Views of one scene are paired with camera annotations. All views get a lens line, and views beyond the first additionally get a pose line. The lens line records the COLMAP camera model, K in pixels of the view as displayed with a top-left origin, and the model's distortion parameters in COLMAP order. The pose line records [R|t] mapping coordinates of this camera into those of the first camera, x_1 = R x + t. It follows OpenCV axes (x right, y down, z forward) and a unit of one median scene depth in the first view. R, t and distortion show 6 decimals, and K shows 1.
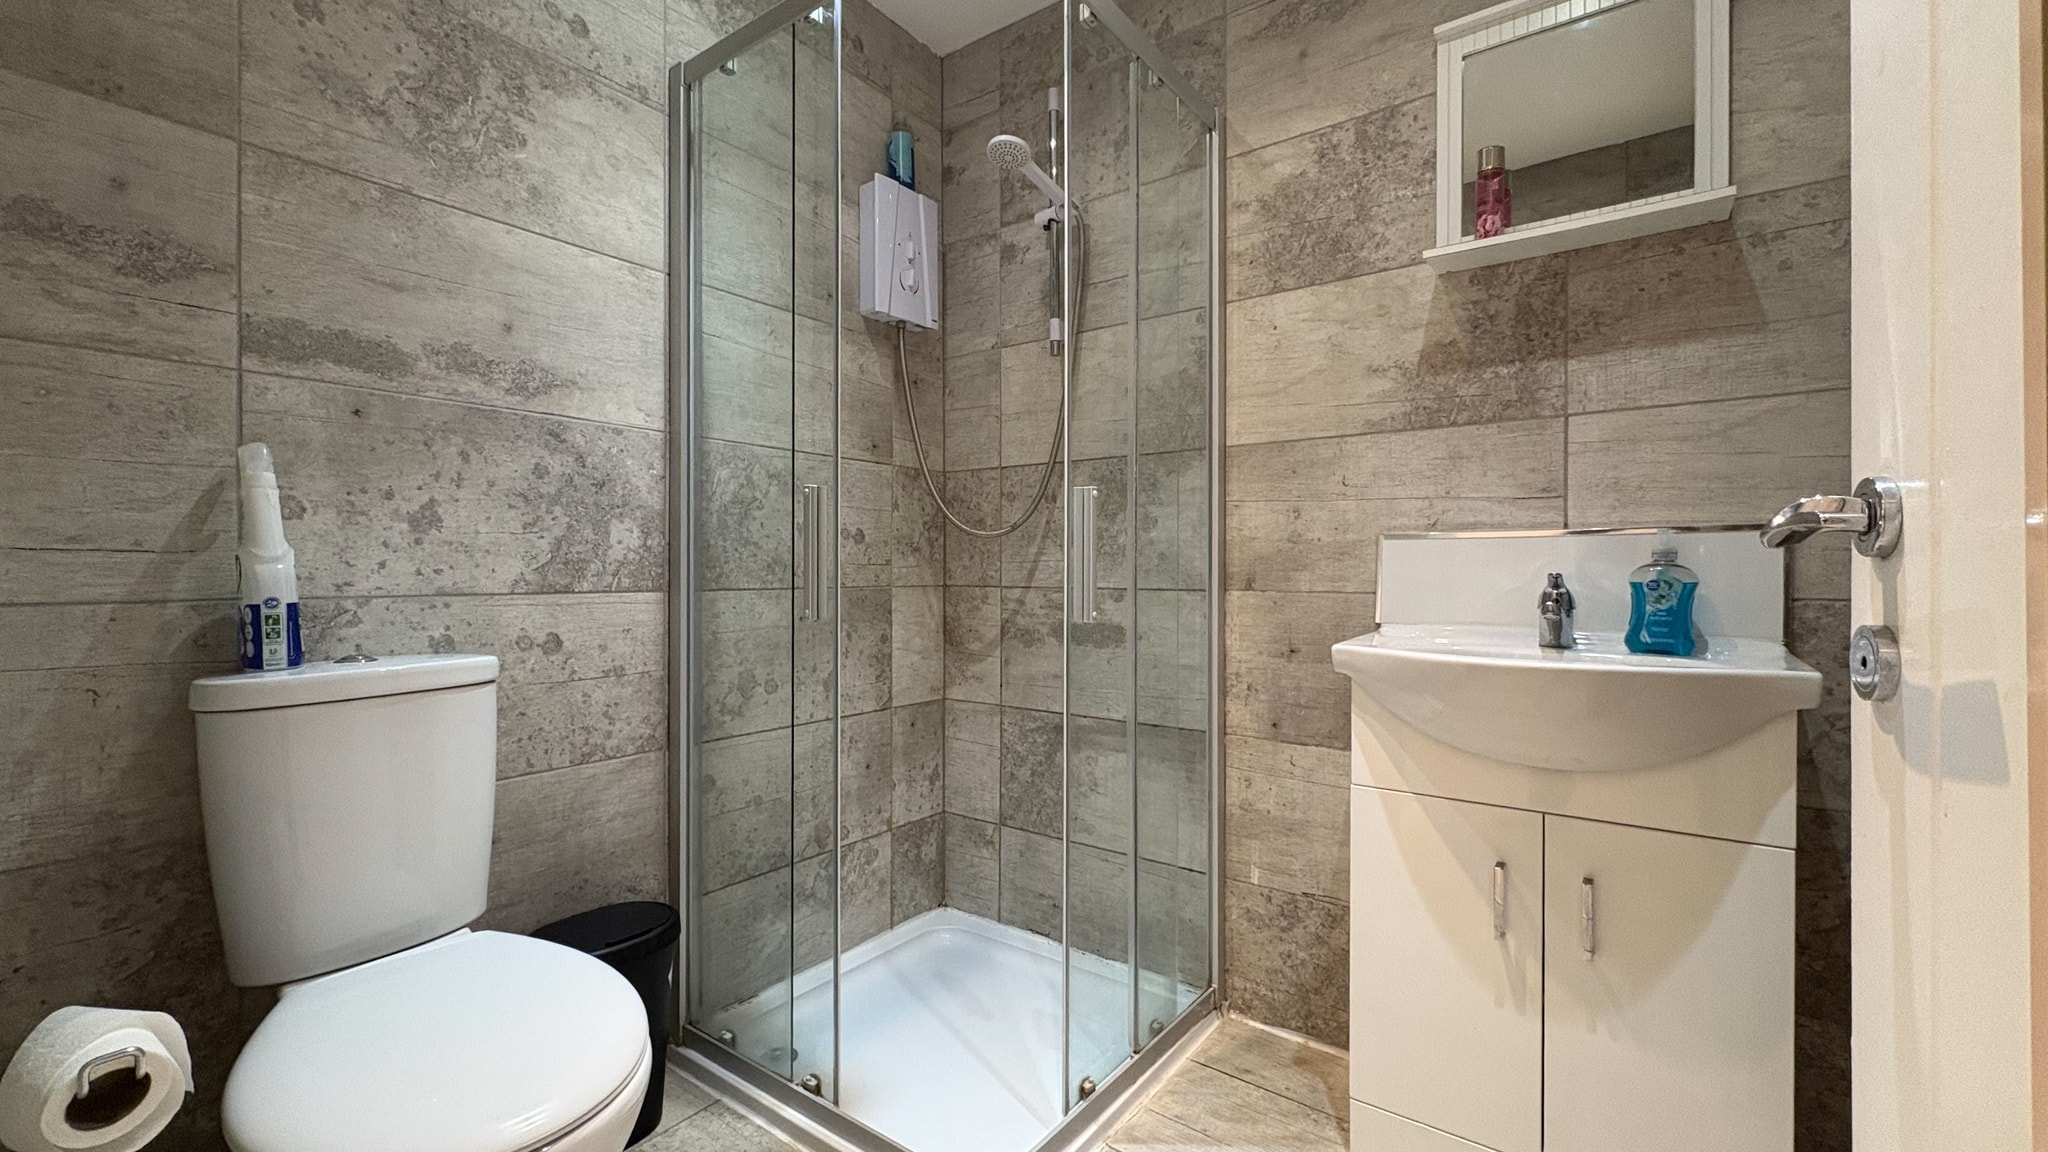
lens RADIAL K [[872.0, 0, 1009.9], [0, 872.0, 605.7], [0, 0, 1]] dist [0.000130, 0.000688]
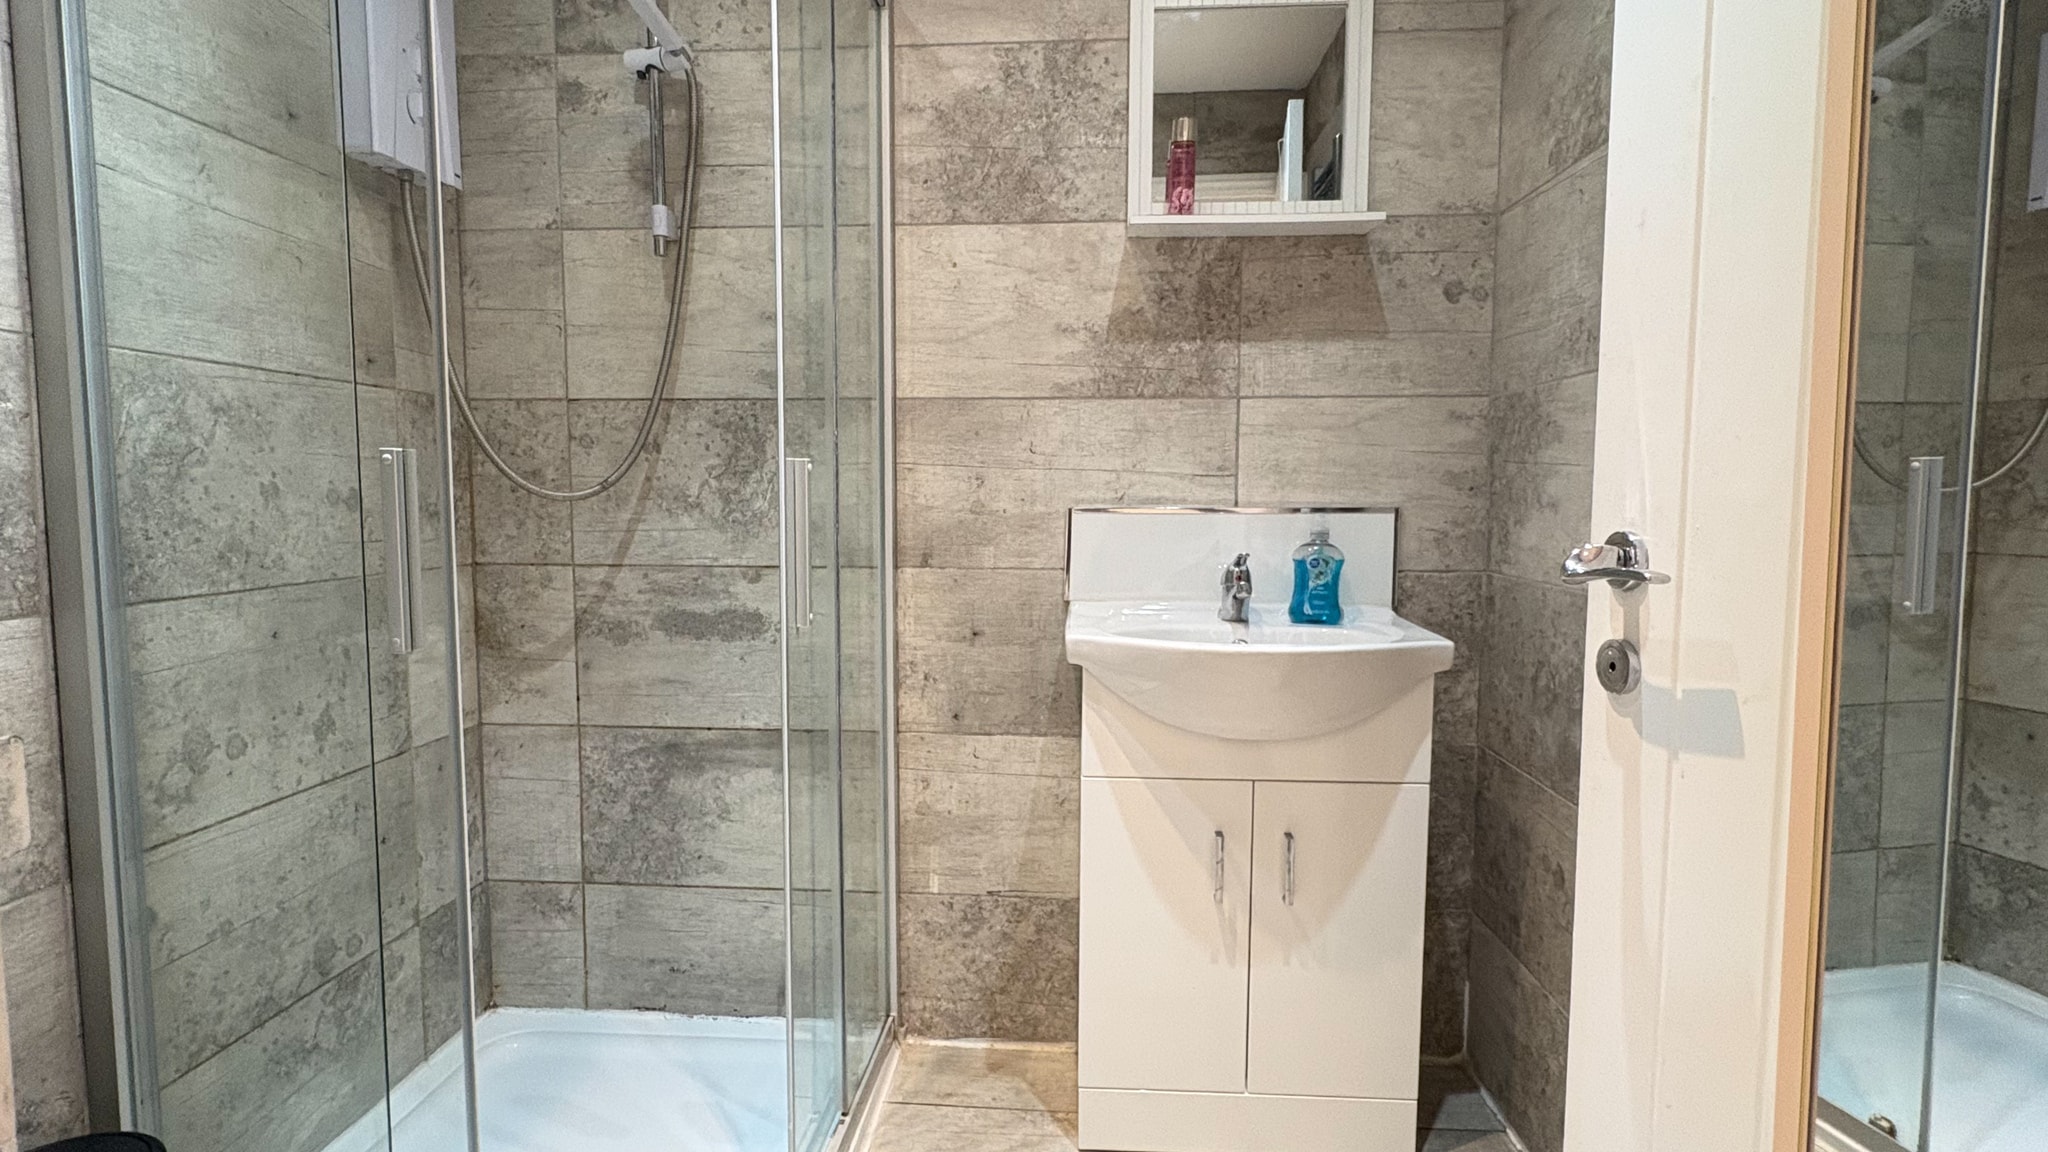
lens RADIAL K [[1106.1, 0, 999.2], [0, 1106.1, 617.0], [0, 0, 1]] dist [-0.001694, 0.001405]
pose [[0.825369, -0.071119, 0.560097, -0.277910], [0.020411, 0.995145, 0.096282, -0.070691], [-0.564225, -0.068036, 0.822813, 0.045331]]
